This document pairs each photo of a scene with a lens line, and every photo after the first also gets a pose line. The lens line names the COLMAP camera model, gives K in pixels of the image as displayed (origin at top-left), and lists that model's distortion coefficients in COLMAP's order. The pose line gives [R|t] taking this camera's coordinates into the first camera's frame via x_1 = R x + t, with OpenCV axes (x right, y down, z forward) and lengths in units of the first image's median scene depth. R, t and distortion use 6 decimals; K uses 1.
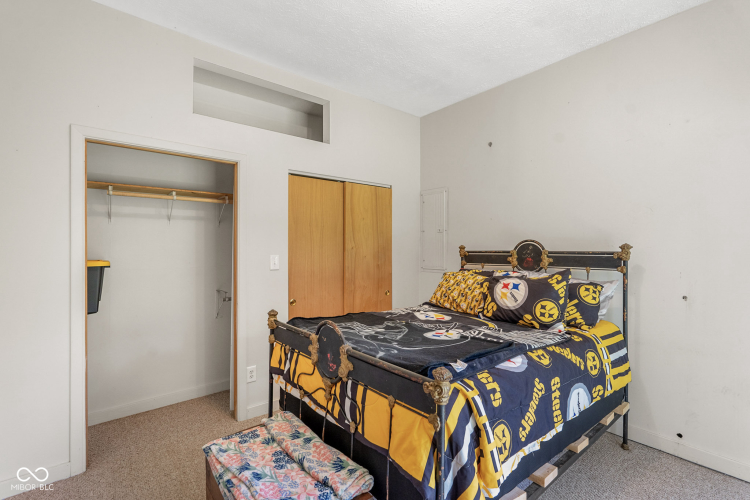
lens RADIAL K [[340.7, 0, 375.9], [0, 340.7, 250.4], [0, 0, 1]] dist [-0.002554, -0.000504]
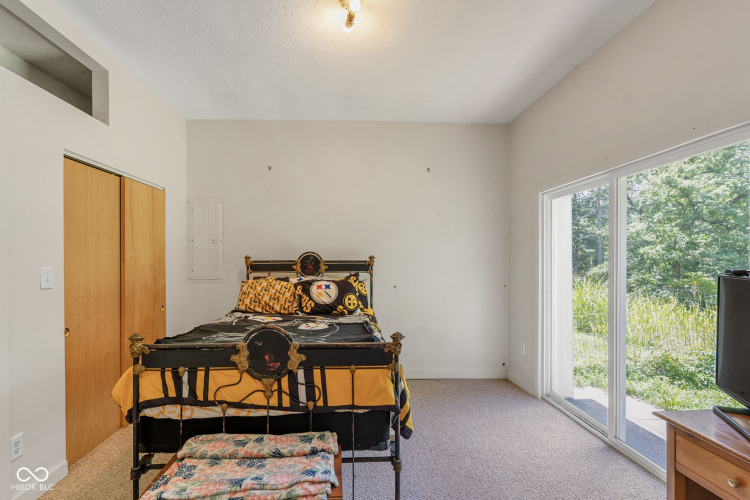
lens RADIAL K [[340.7, 0, 362.9], [0, 340.7, 261.5], [0, 0, 1]] dist [-0.002554, -0.000504]
pose [[0.608649, -0.006956, 0.793409, -0.566813], [0.003240, 0.999975, 0.006281, -0.001741], [-0.793433, -0.001252, 0.608656, 0.068580]]
